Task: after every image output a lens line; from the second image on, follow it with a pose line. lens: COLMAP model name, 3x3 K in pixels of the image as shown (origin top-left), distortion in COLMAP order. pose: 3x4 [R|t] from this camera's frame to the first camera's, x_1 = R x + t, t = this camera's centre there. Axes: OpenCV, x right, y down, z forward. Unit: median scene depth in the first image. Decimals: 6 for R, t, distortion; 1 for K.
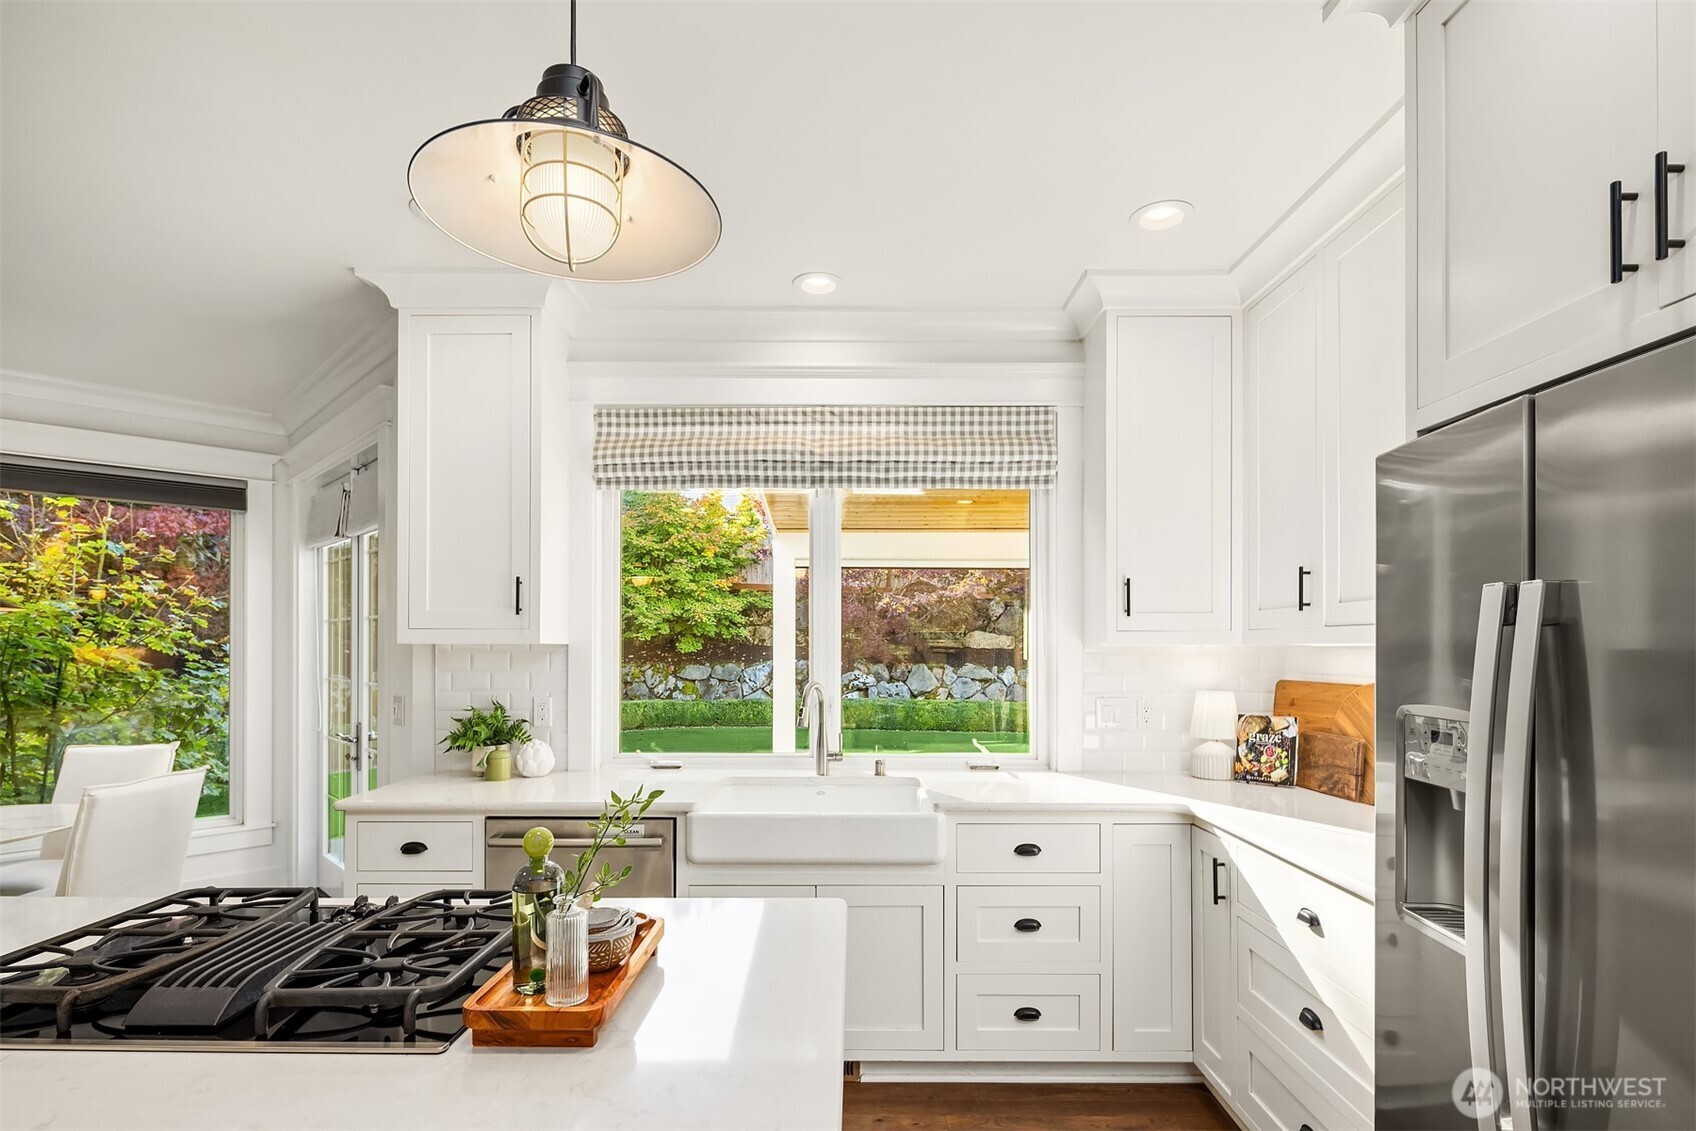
lens RADIAL K [[826.0, 0, 850.3], [0, 826.0, 653.2], [0, 0, 1]] dist [0.004971, -0.004786]
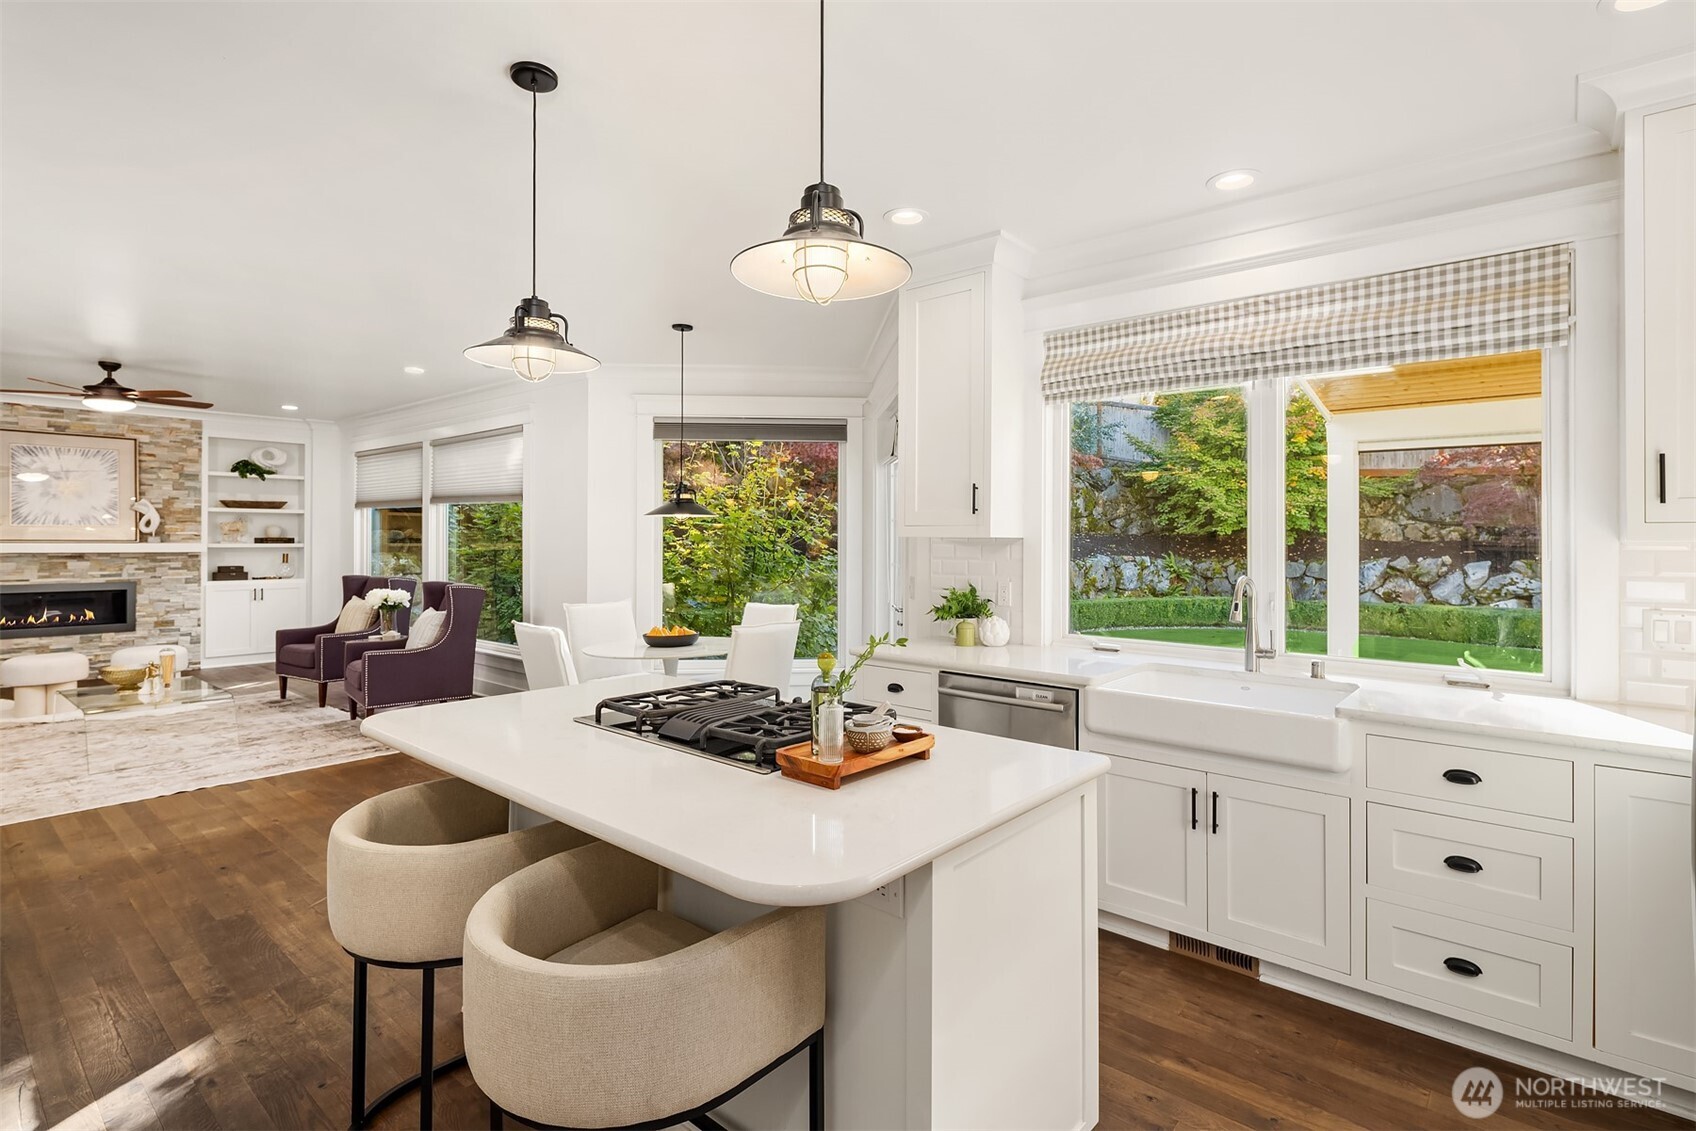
lens RADIAL K [[826.0, 0, 852.8], [0, 826.0, 554.0], [0, 0, 1]] dist [0.004971, -0.004786]
pose [[0.761016, 0.015510, -0.648548, 0.244337], [-0.010321, 0.999877, 0.011801, 0.000689], [0.648651, -0.002287, 0.761082, -0.061702]]
